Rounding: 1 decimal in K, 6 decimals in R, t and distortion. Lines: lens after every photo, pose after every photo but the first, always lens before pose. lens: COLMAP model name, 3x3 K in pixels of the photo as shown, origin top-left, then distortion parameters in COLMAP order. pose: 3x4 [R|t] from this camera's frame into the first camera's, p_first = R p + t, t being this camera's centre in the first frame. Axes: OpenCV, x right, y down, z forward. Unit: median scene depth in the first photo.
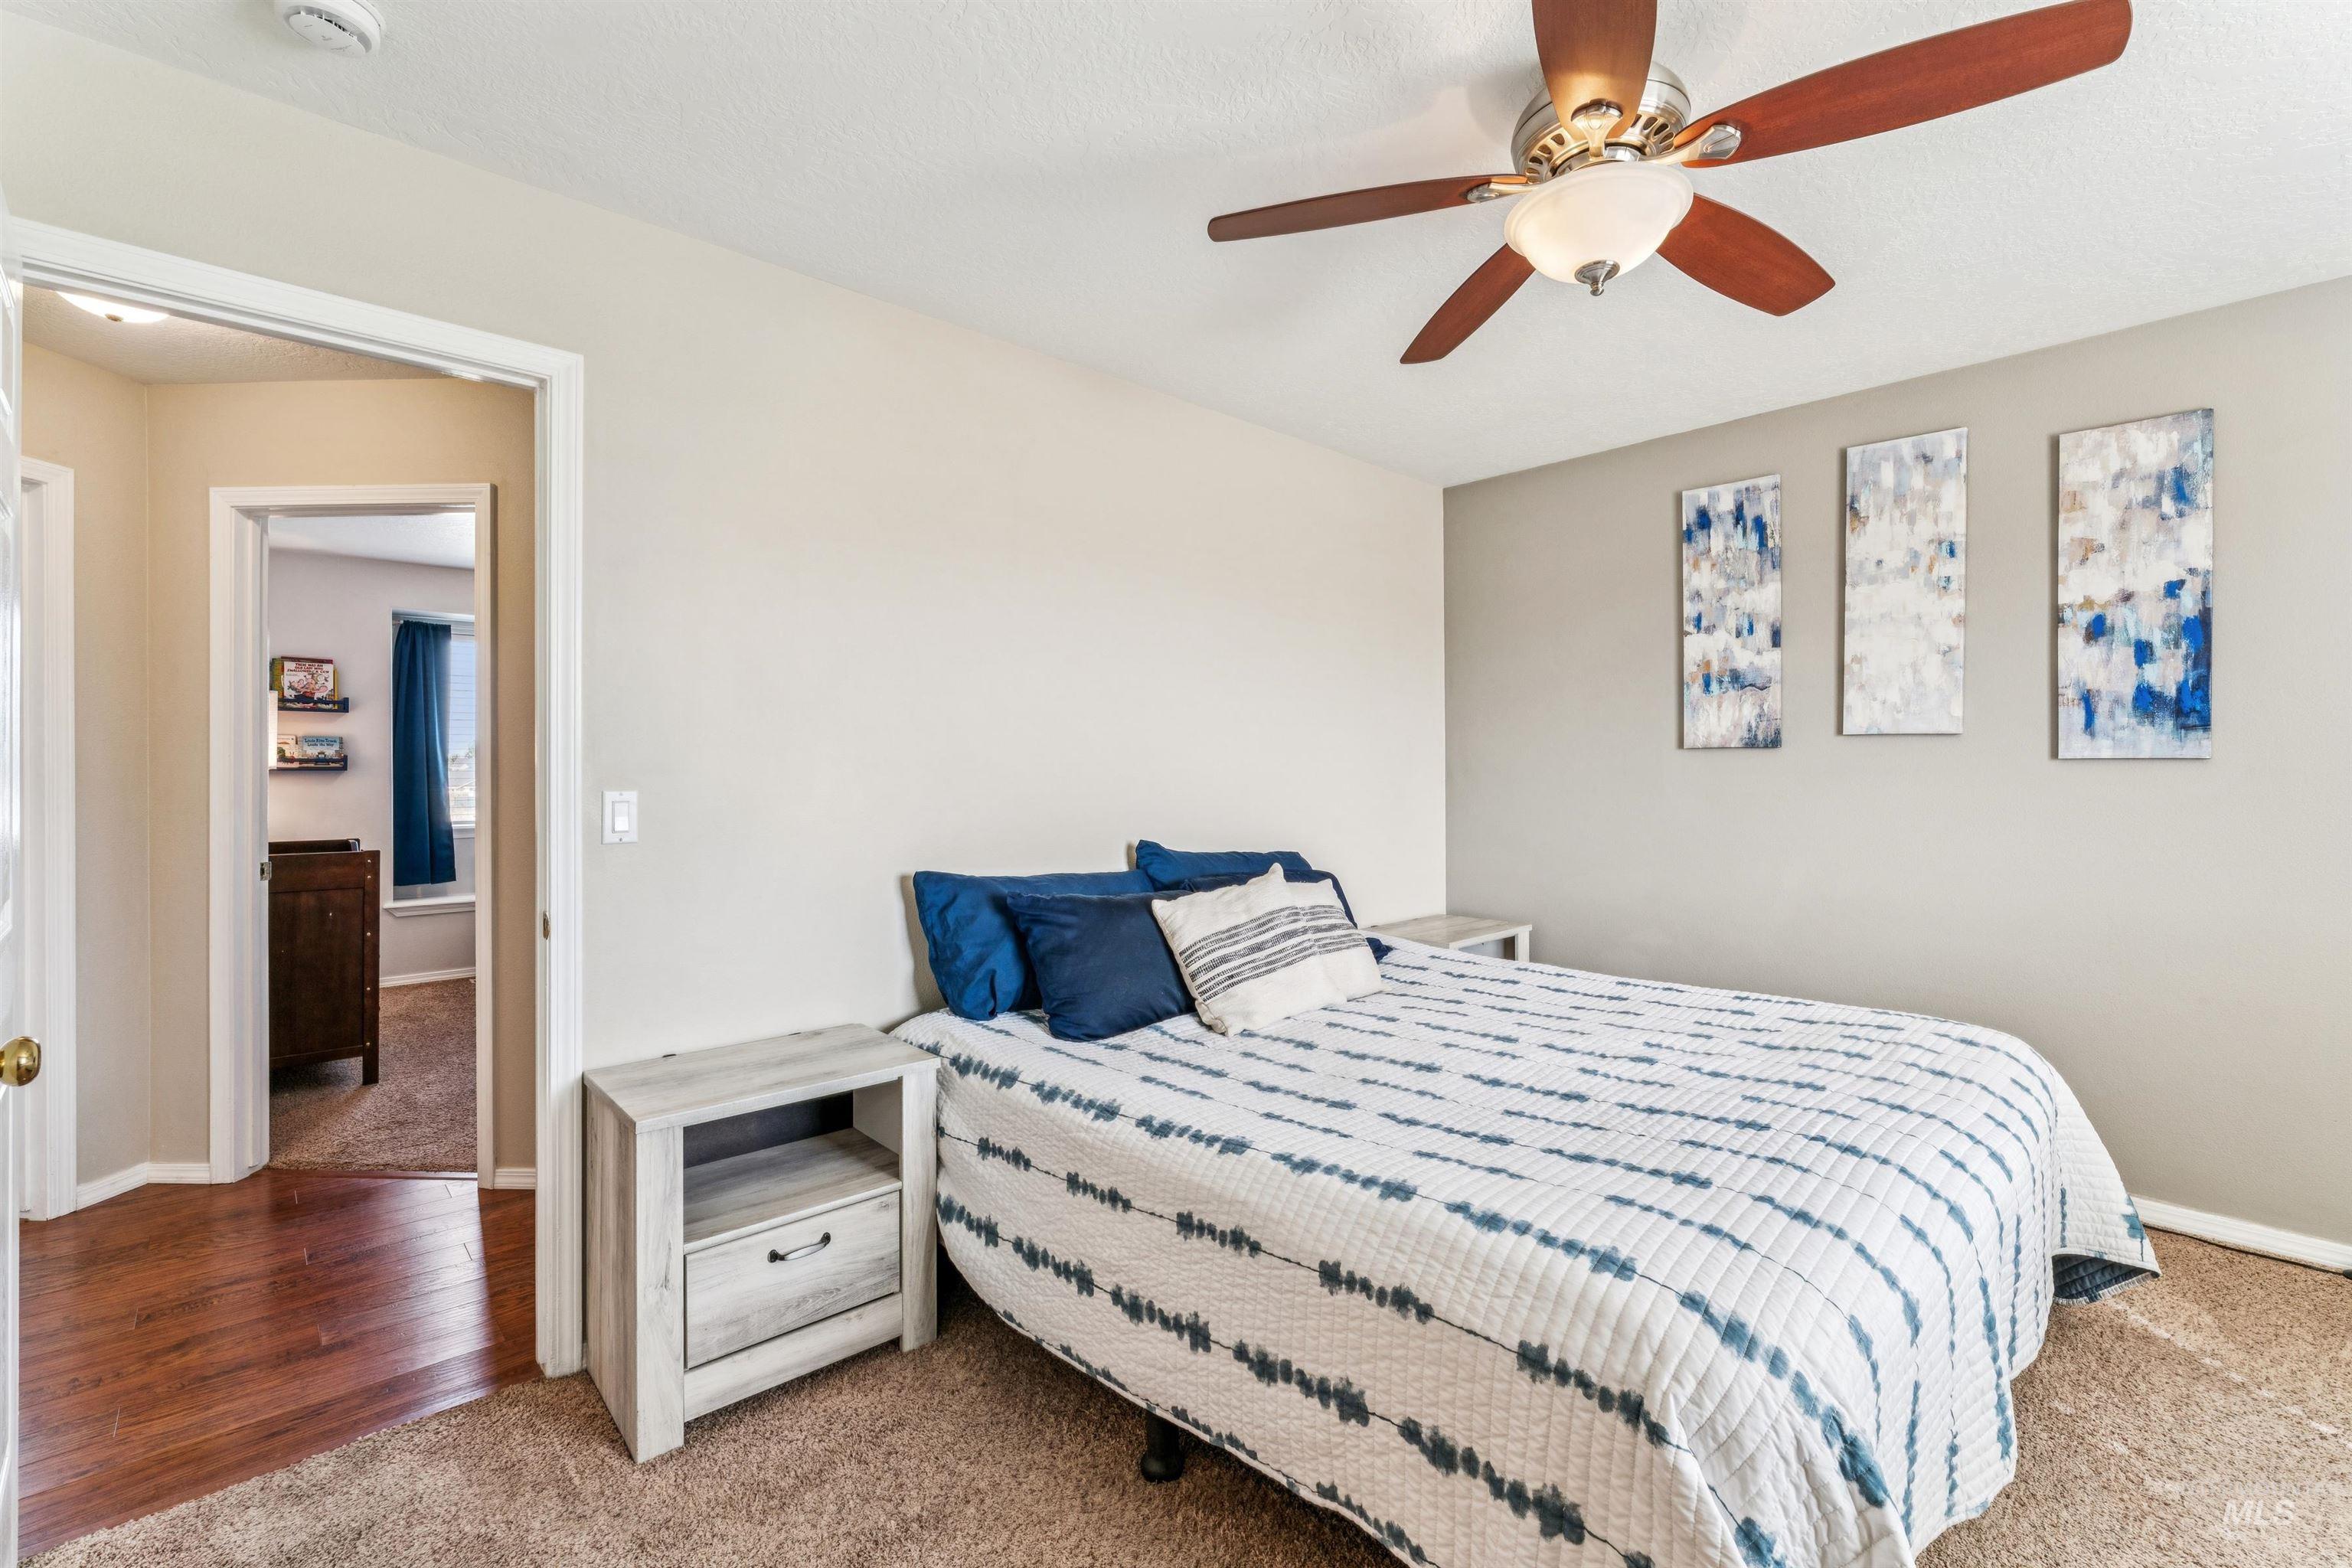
lens RADIAL K [[1004.4, 0, 1178.1], [0, 1004.4, 773.5], [0, 0, 1]] dist [-0.002112, -0.000070]
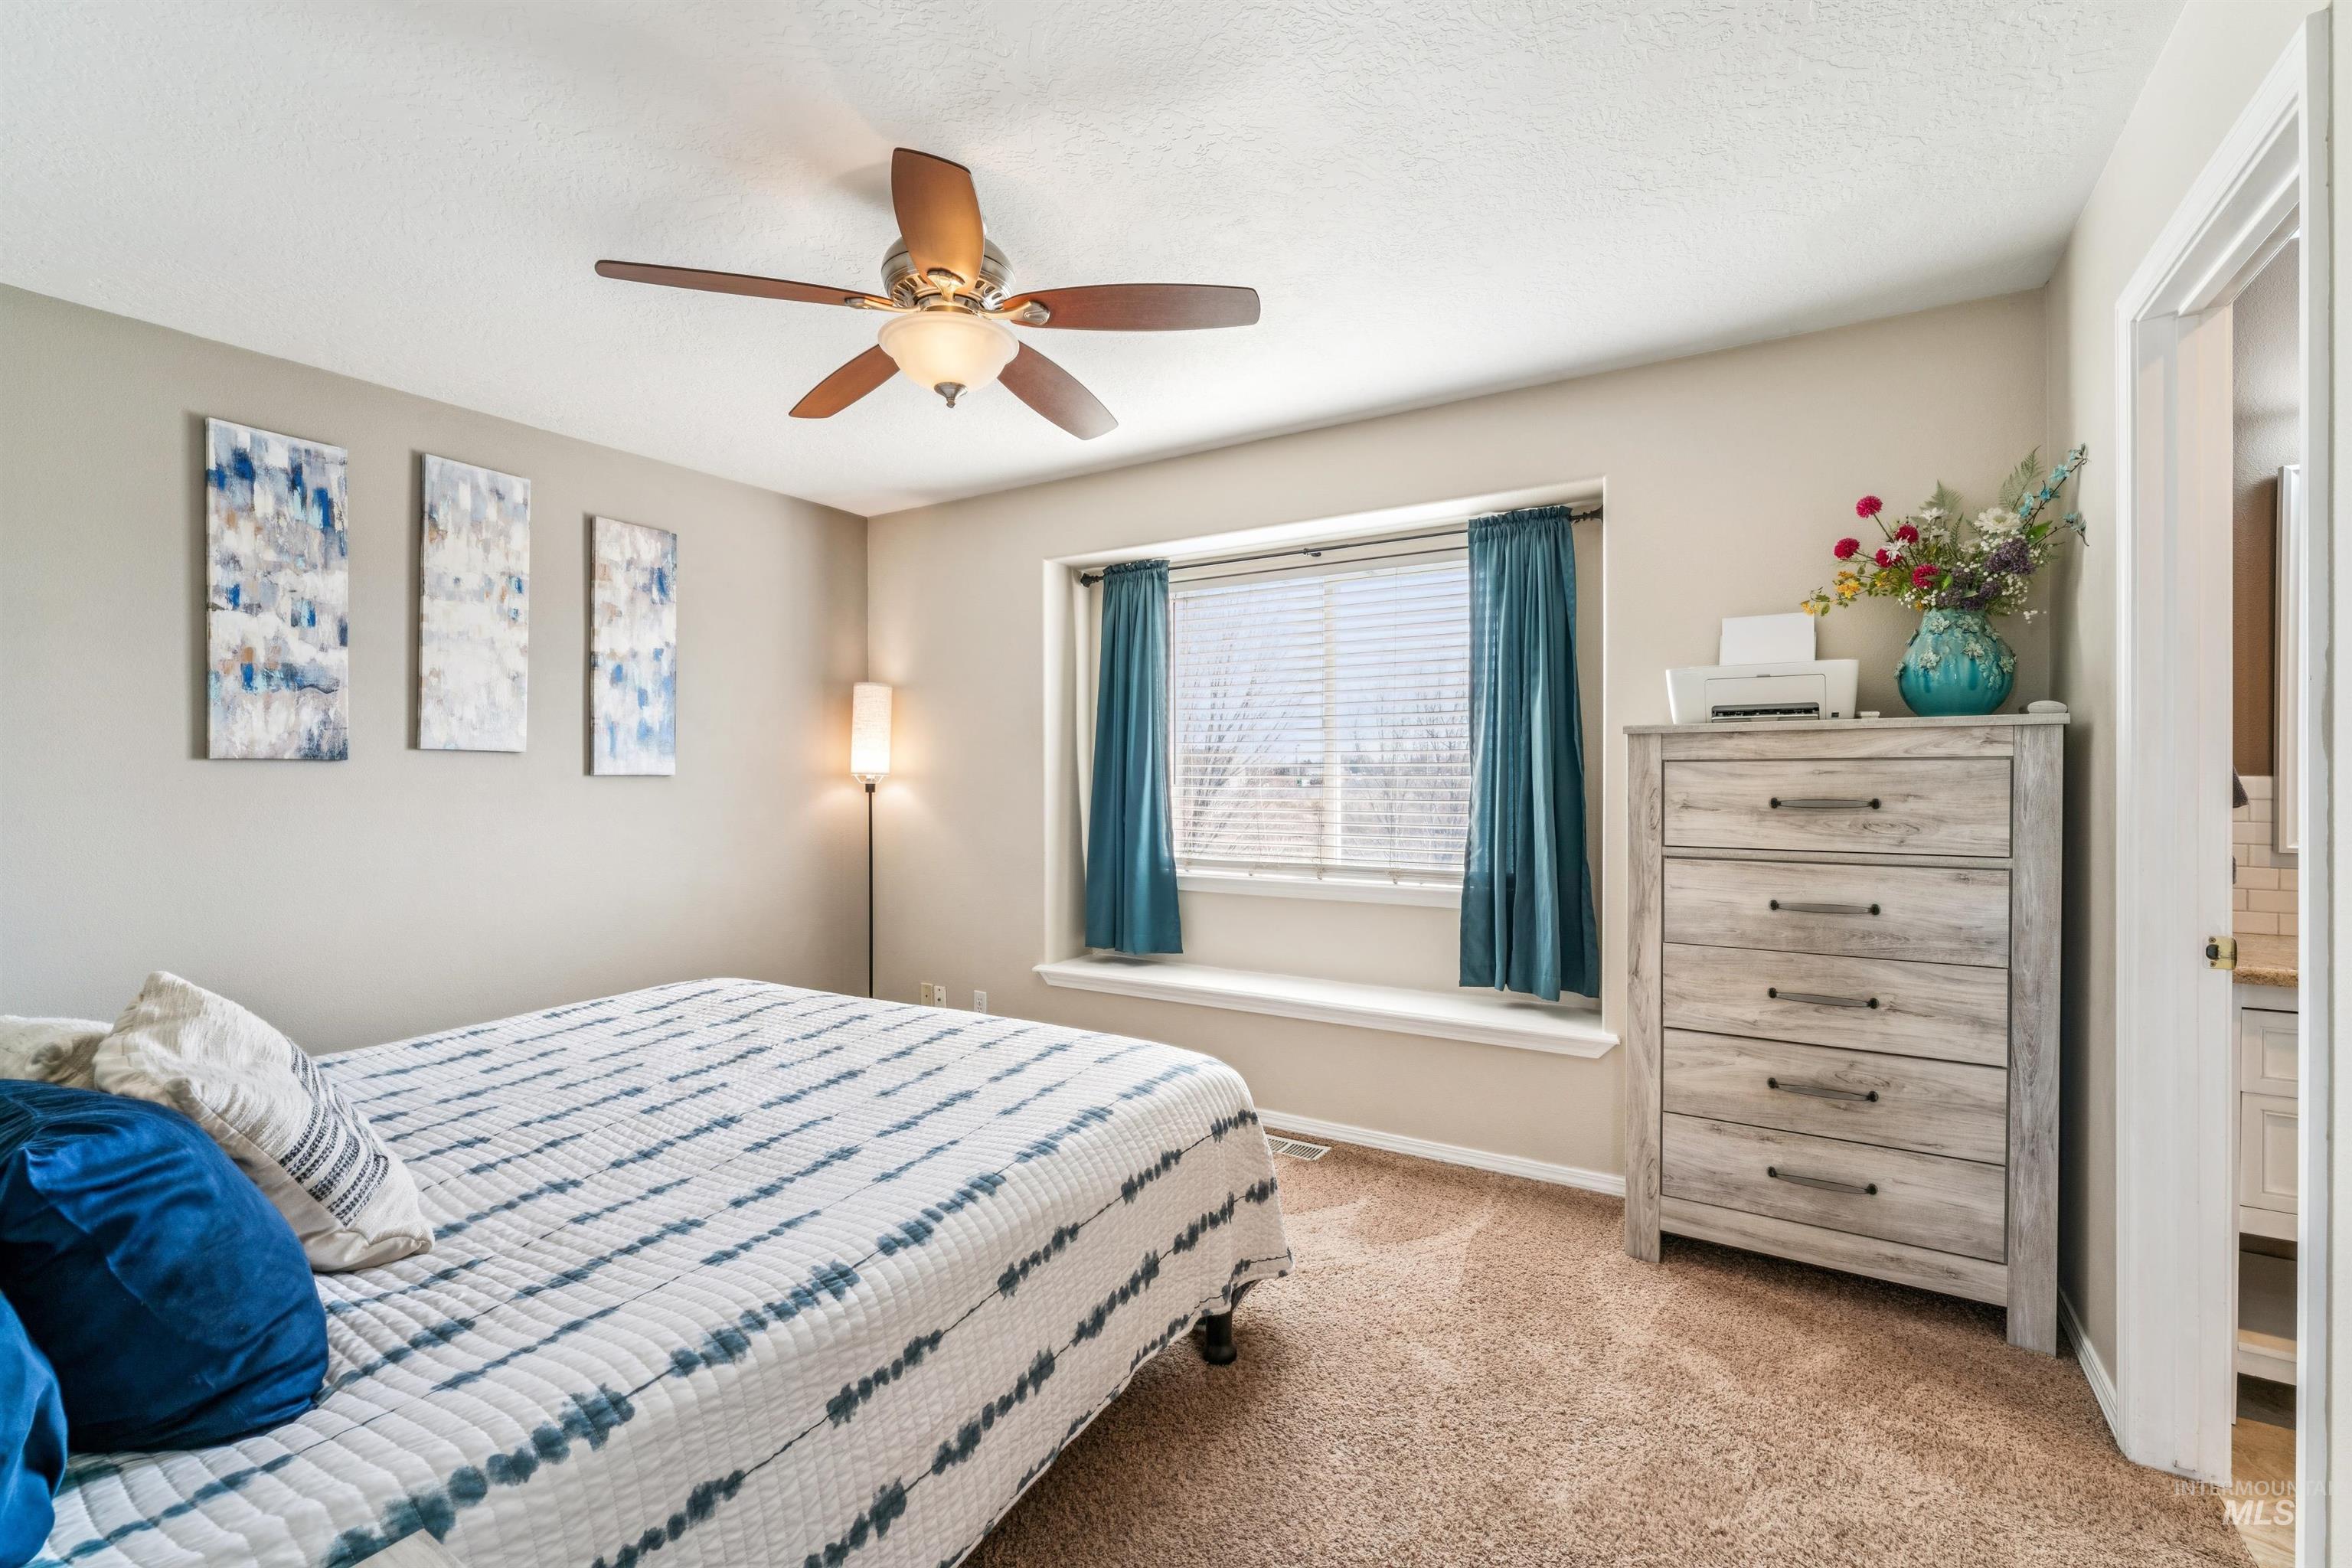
lens RADIAL K [[1022.3, 0, 1175.2], [0, 1022.3, 792.1], [0, 0, 1]] dist [-0.006741, -0.000146]
pose [[-0.264650, -0.010682, 0.964285, -0.494078], [0.010955, 0.999841, 0.014083, -0.003322], [-0.964282, 0.014291, -0.264491, 0.586596]]
